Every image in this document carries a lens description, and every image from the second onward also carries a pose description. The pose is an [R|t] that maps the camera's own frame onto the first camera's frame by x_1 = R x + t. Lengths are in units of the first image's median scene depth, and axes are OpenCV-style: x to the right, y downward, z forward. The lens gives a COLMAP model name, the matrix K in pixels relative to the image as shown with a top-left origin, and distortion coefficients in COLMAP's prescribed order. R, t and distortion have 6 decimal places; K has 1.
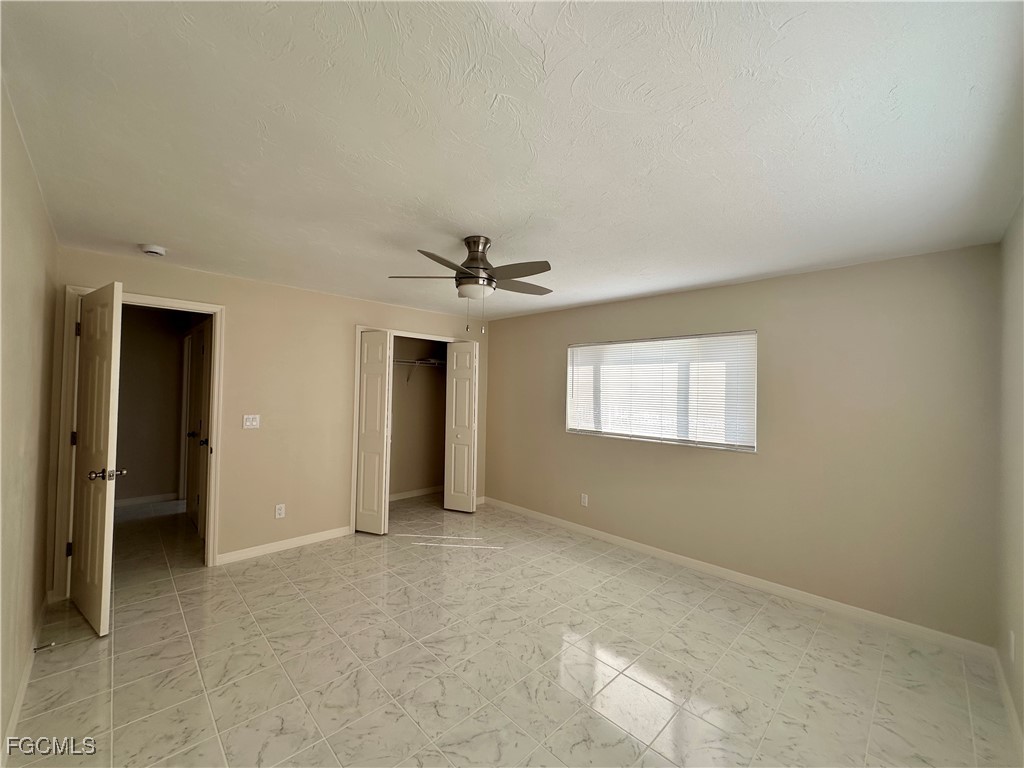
lens RADIAL K [[411.1, 0, 509.0], [0, 411.1, 381.1], [0, 0, 1]] dist [0.002871, 0.000200]
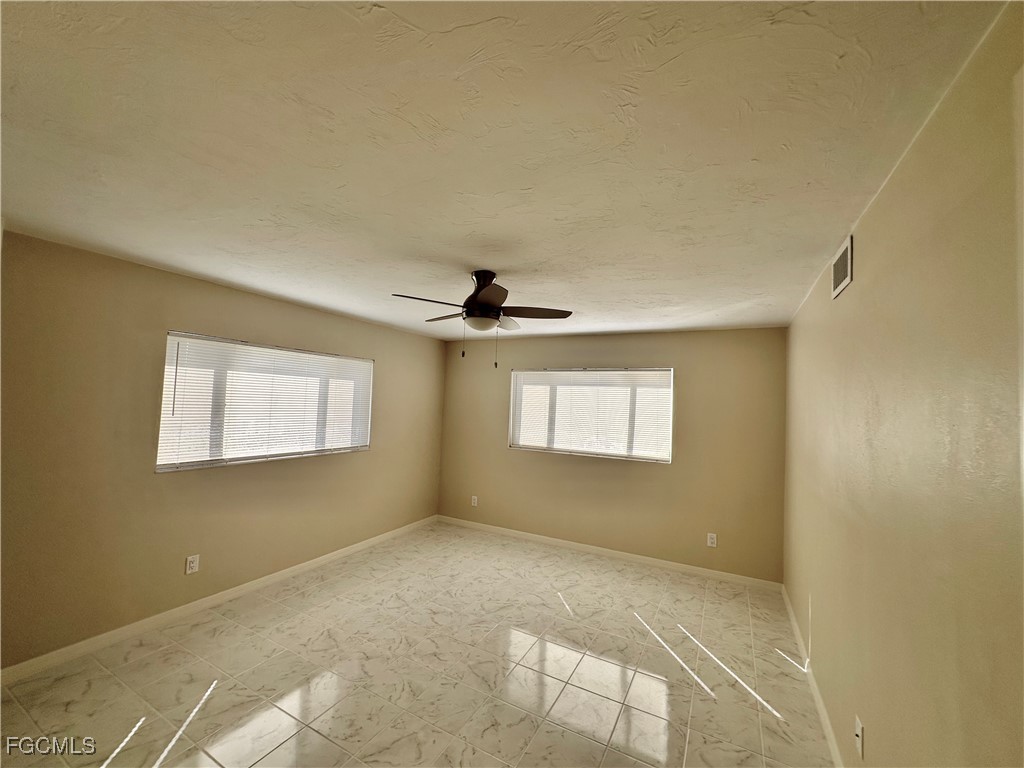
lens RADIAL K [[411.1, 0, 512.3], [0, 411.1, 383.8], [0, 0, 1]] dist [0.002871, 0.000200]
pose [[-0.297565, 0.012352, 0.954622, -0.764177], [-0.062880, 0.997492, -0.032507, -0.026542], [-0.952629, -0.069700, -0.296042, 0.865442]]
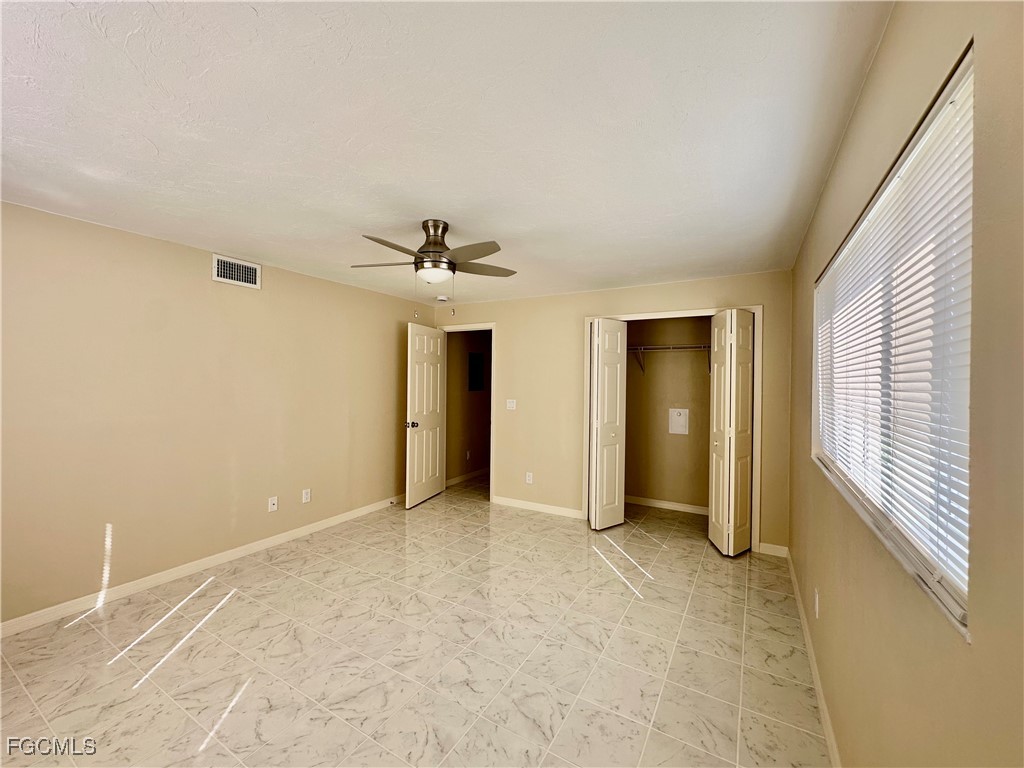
lens RADIAL K [[411.1, 0, 512.1], [0, 411.1, 388.5], [0, 0, 1]] dist [0.002871, 0.000200]
pose [[0.256785, -0.005725, -0.966451, 0.658722], [0.020166, 0.999796, -0.000565, 0.045486], [0.966258, -0.019344, 0.256849, 0.657087]]
